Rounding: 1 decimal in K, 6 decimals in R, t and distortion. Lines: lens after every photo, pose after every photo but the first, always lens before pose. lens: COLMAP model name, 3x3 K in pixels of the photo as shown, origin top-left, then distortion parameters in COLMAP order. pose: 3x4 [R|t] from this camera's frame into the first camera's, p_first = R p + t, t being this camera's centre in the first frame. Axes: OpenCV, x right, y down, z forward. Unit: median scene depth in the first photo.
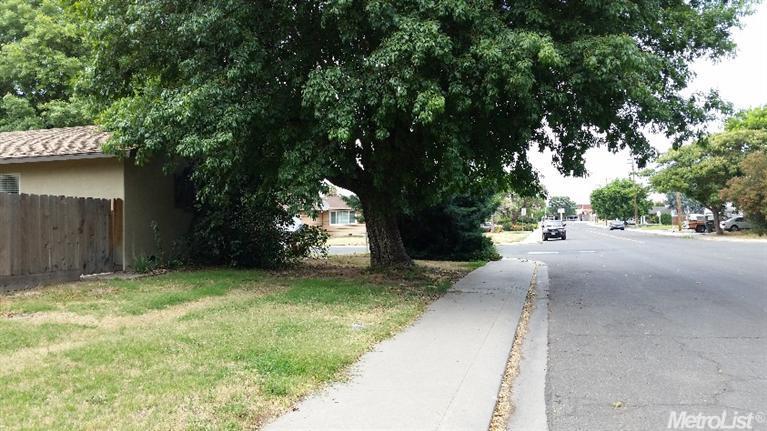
lens RADIAL K [[568.0, 0, 384.1], [0, 568.0, 198.8], [0, 0, 1]] dist [-0.075050, -0.002280]
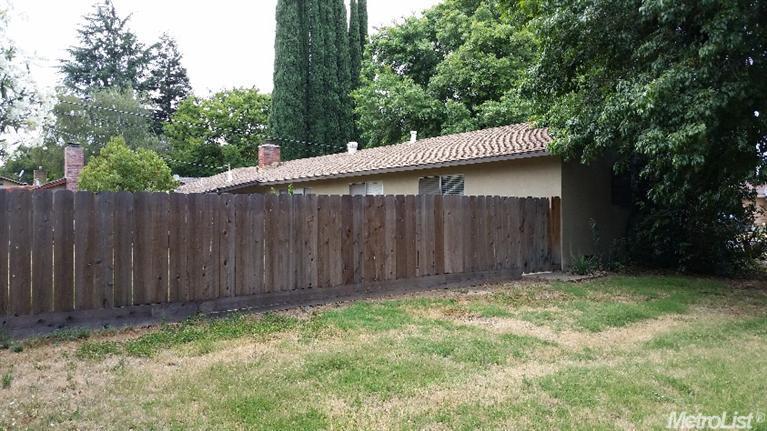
lens RADIAL K [[568.0, 0, 384.1], [0, 568.0, 198.8], [0, 0, 1]] dist [-0.075050, -0.002280]
pose [[0.766999, -0.005498, -0.641625, -0.092351], [0.022716, 0.999569, 0.018590, -0.026814], [0.641247, -0.028834, 0.766793, 0.062727]]
